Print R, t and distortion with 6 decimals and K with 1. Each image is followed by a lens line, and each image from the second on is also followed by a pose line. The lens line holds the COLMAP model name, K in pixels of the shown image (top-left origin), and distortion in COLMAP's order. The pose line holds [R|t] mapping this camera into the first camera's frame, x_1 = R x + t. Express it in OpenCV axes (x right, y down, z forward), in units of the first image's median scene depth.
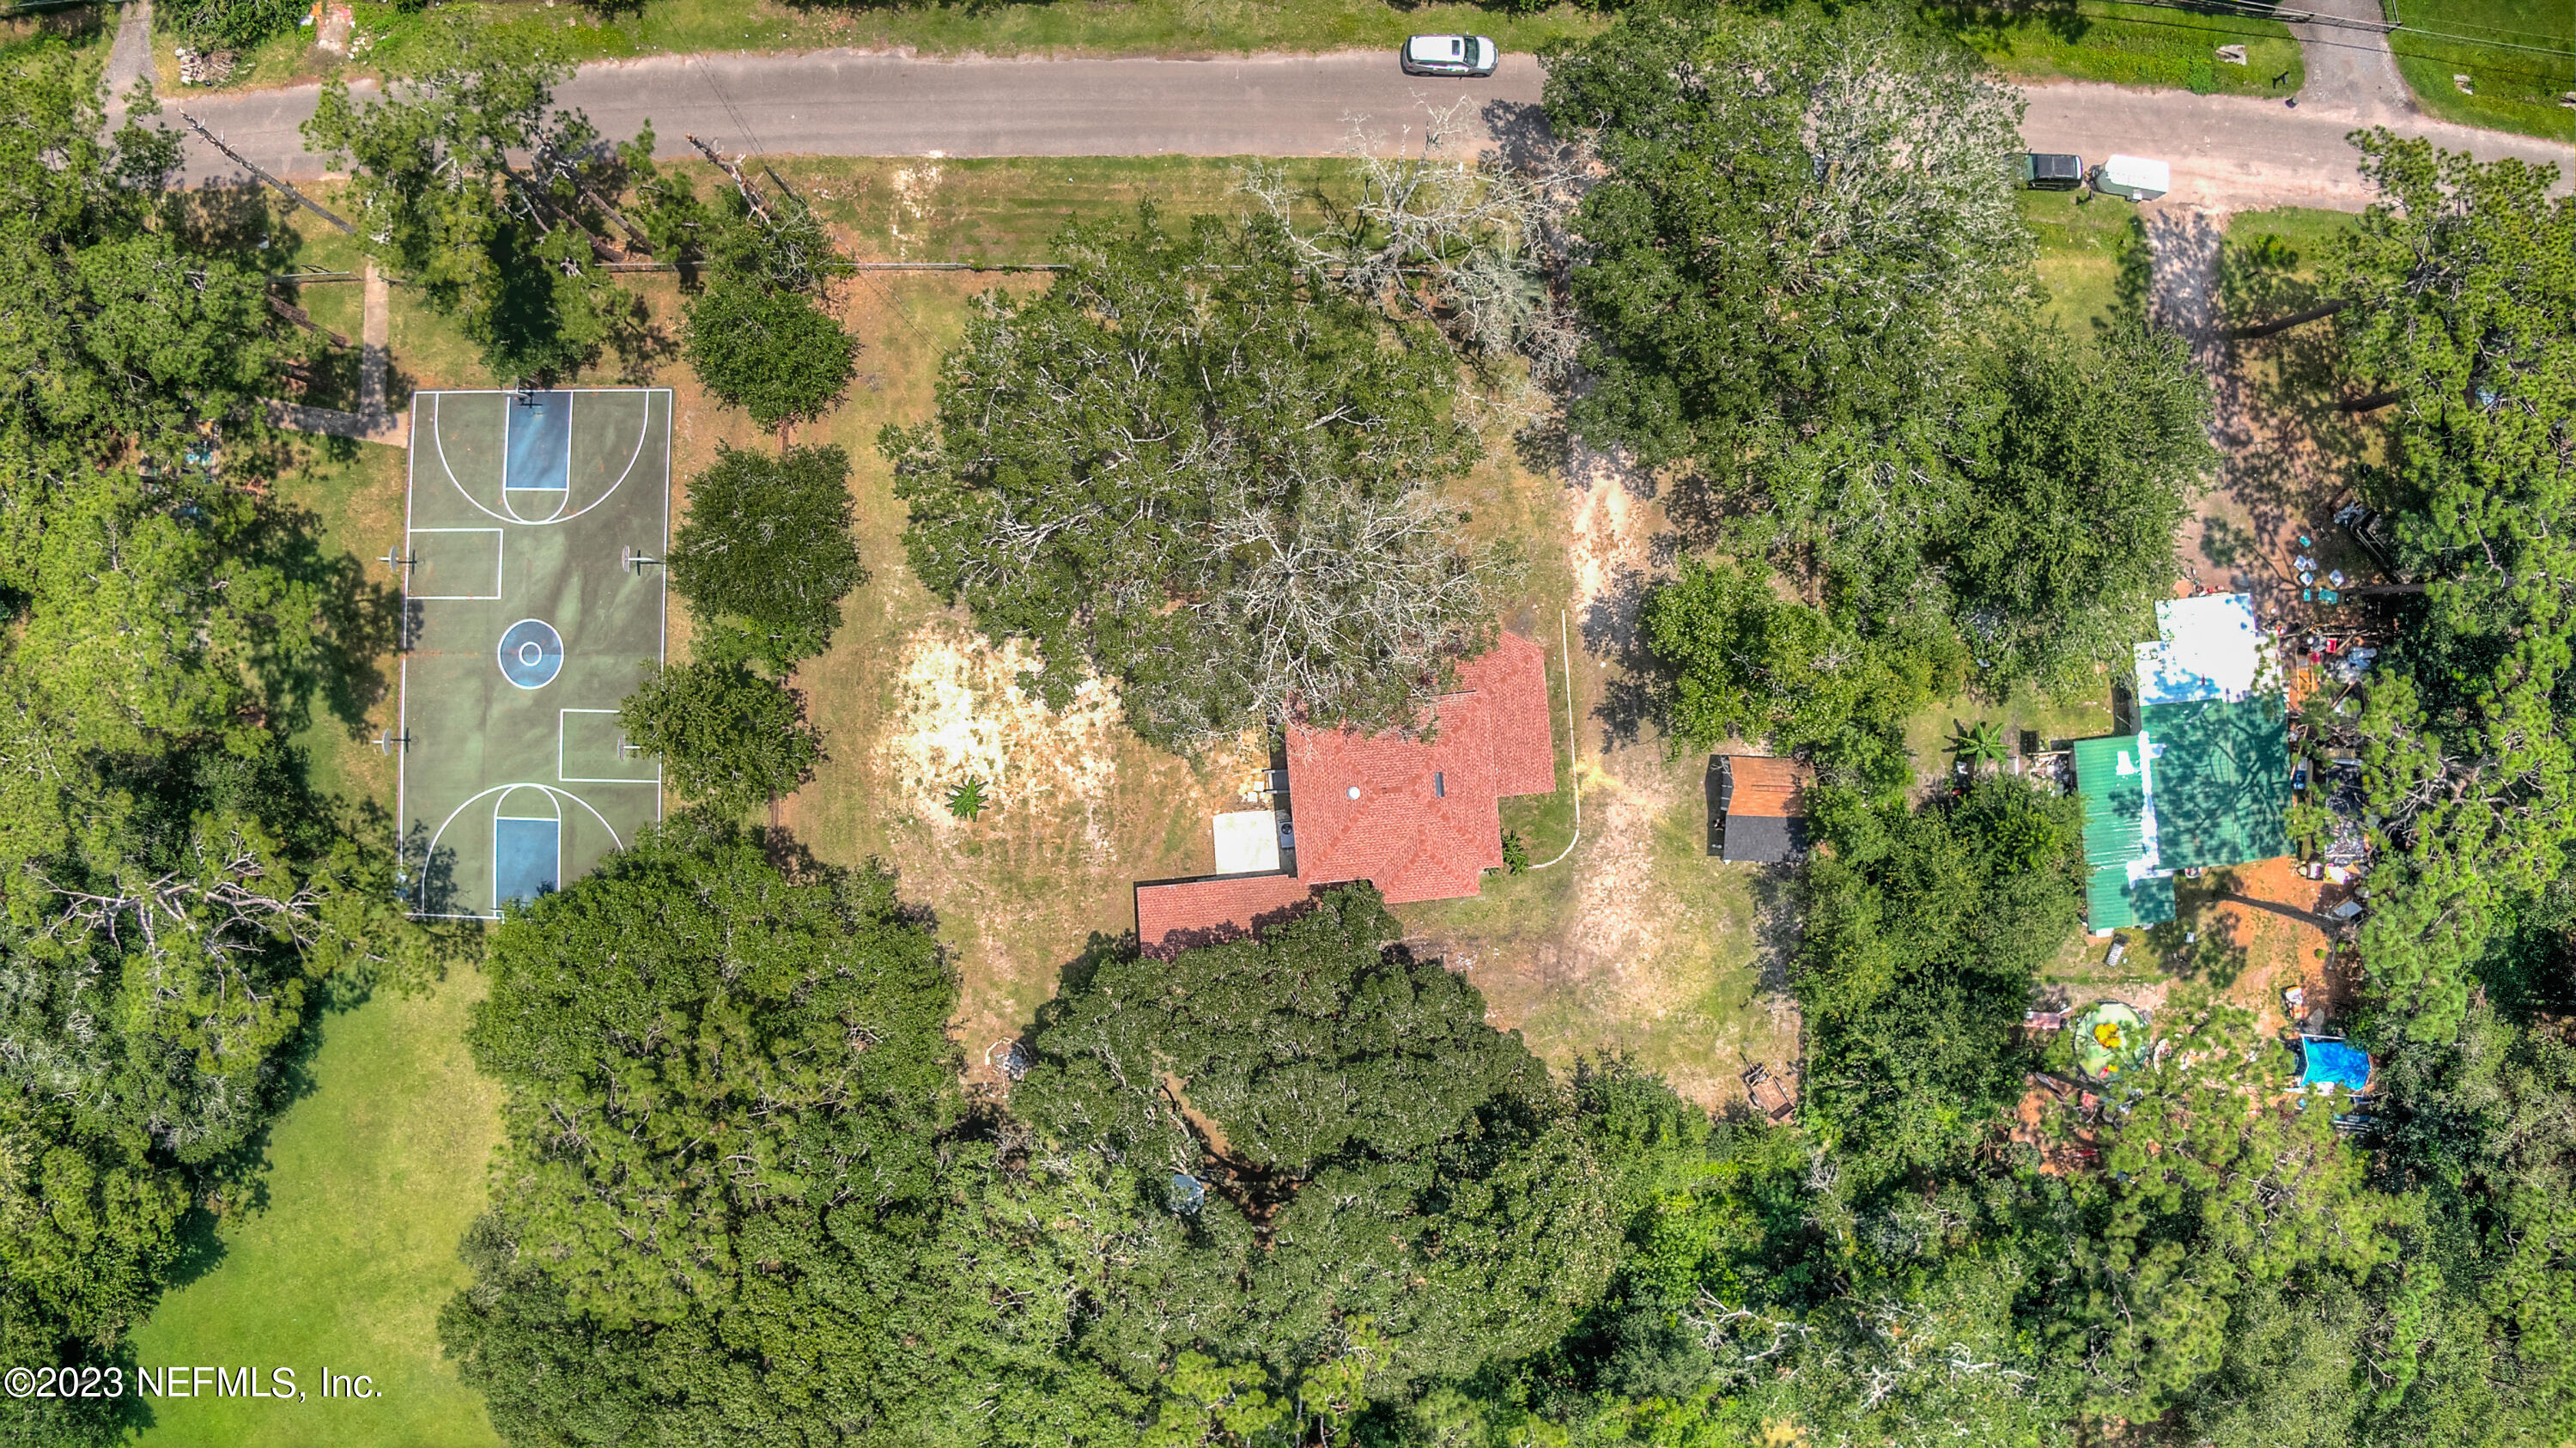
lens RADIAL K [[1838.0, 0, 1289.9], [0, 1838.0, 706.8], [0, 0, 1]] dist [-0.155301, -0.041016]
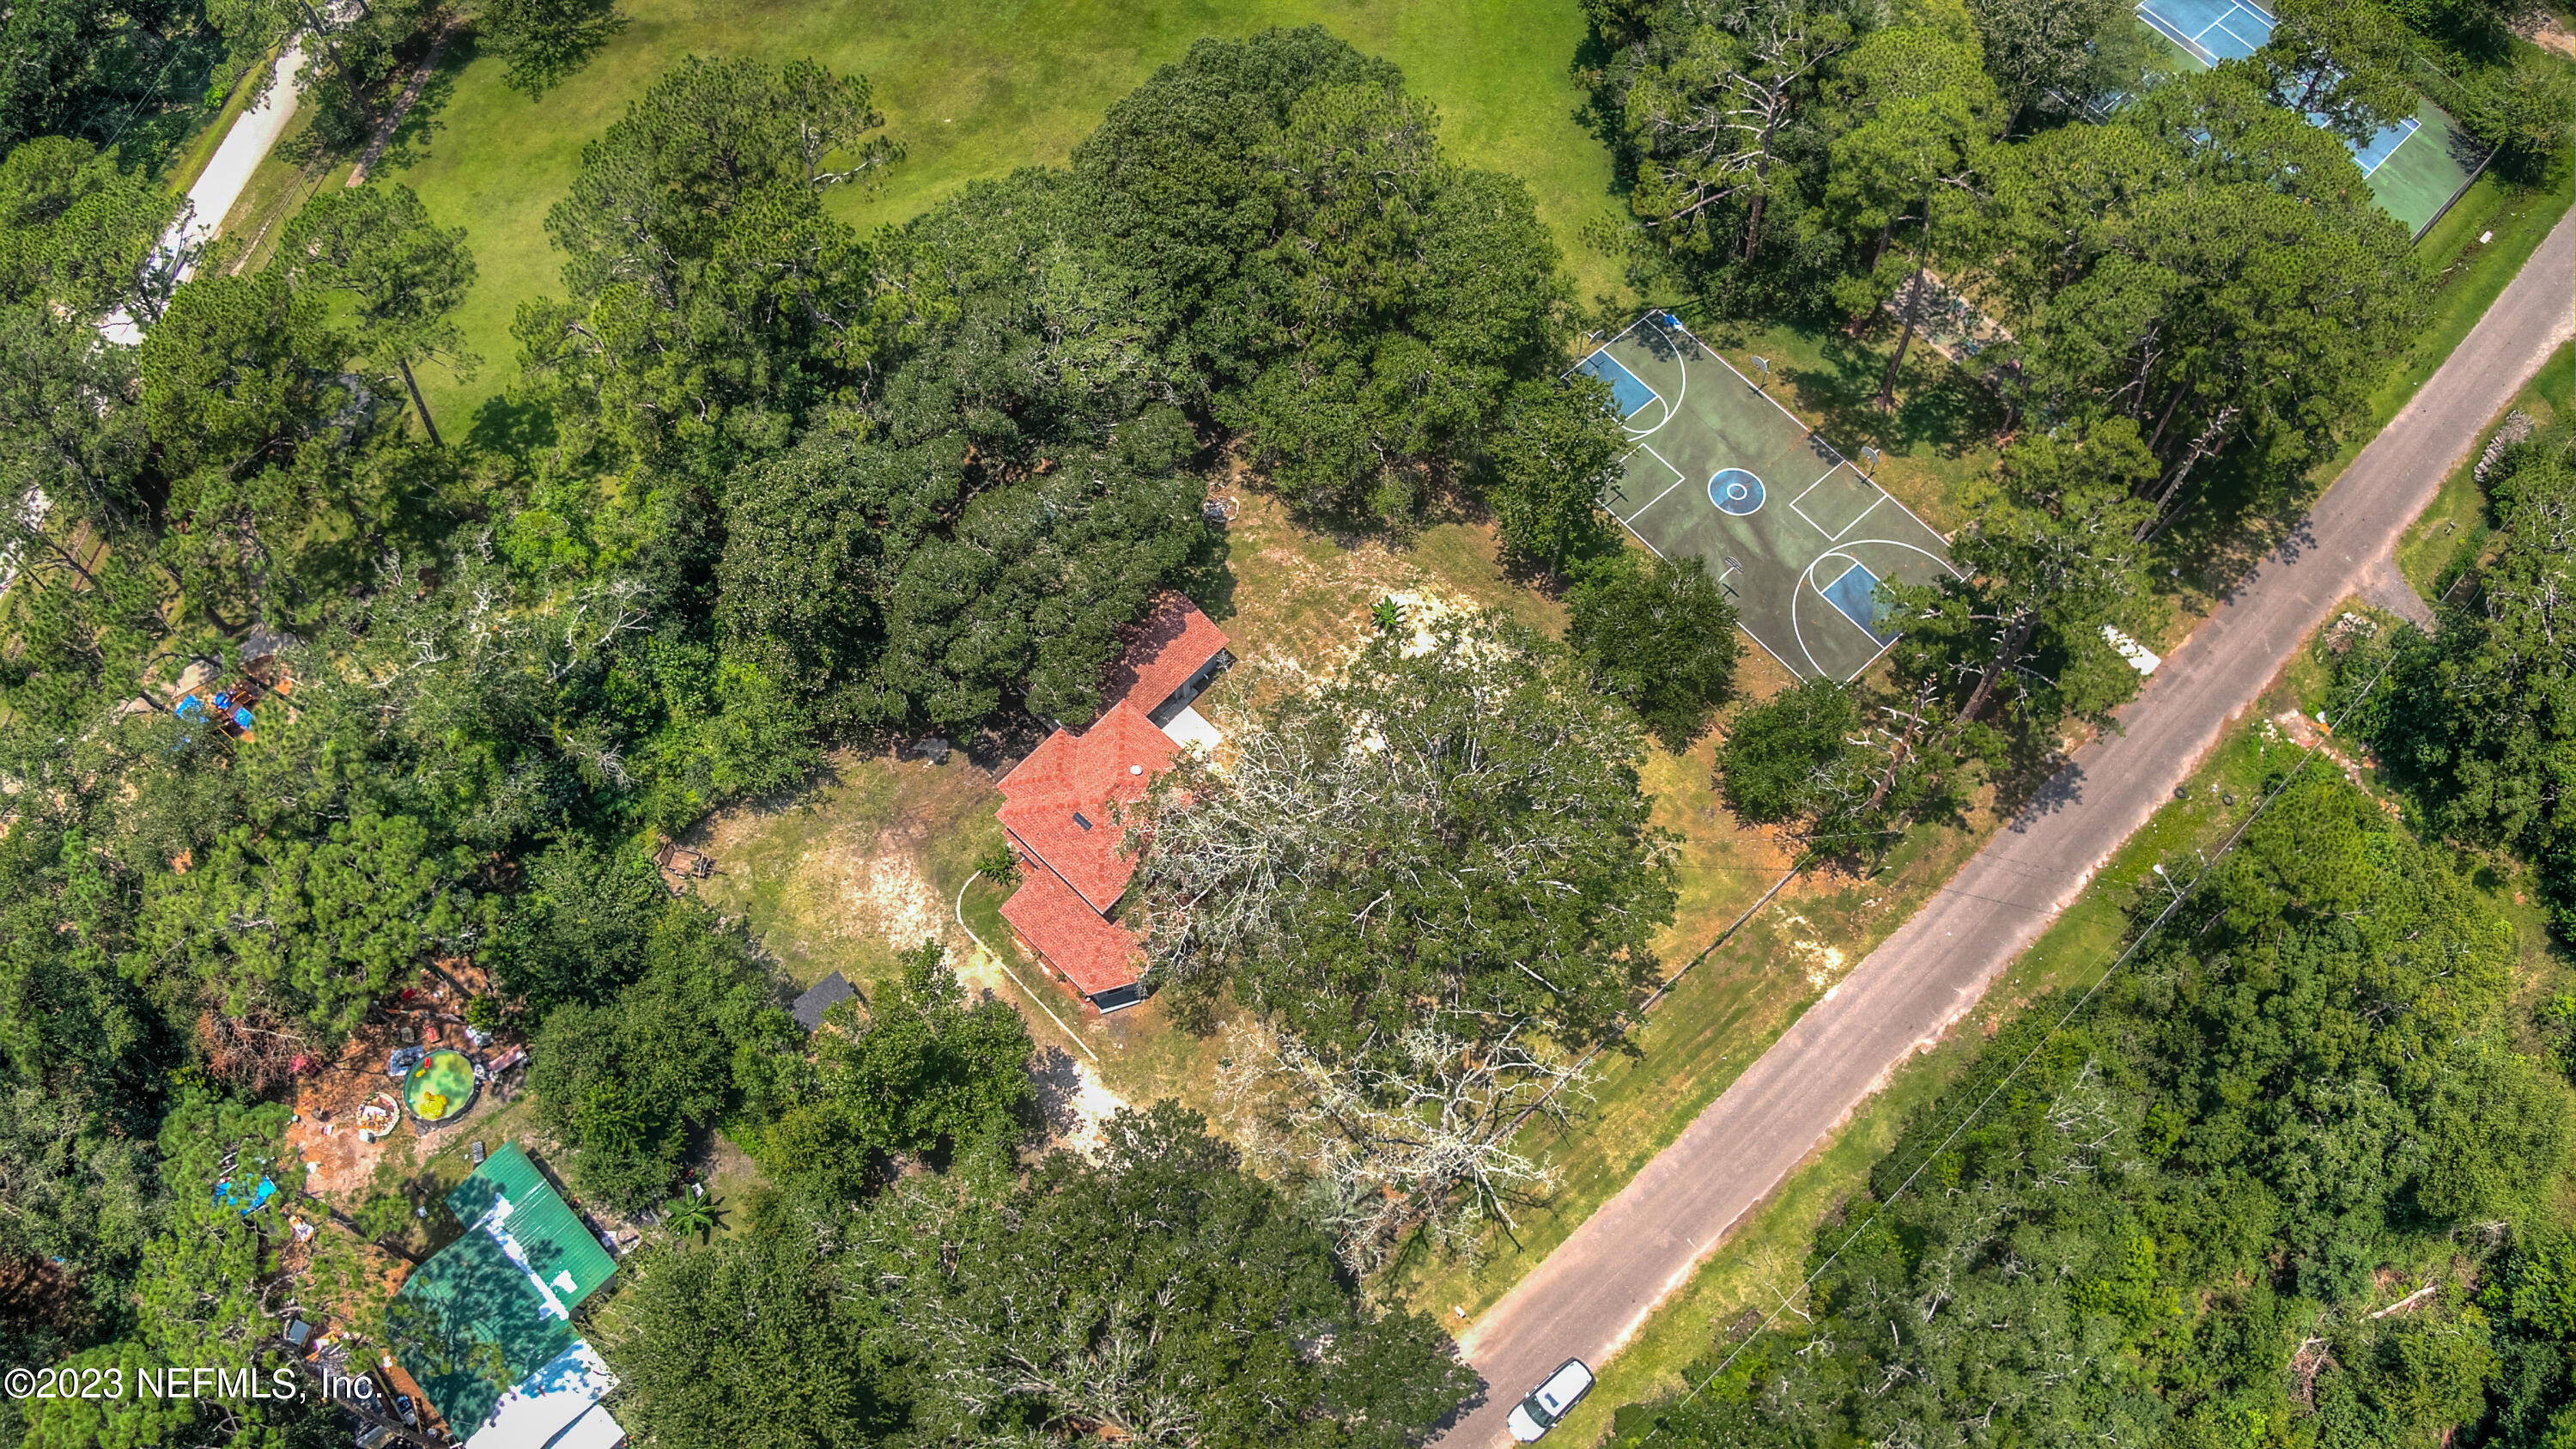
lens RADIAL K [[1838.1, 0, 1289.9], [0, 1838.1, 707.3], [0, 0, 1]] dist [-0.155301, -0.041016]
pose [[-0.749047, 0.587276, -0.306652, 0.304132], [-0.661895, -0.643302, 0.384783, -0.452161], [0.028704, 0.491192, 0.870579, -0.013976]]
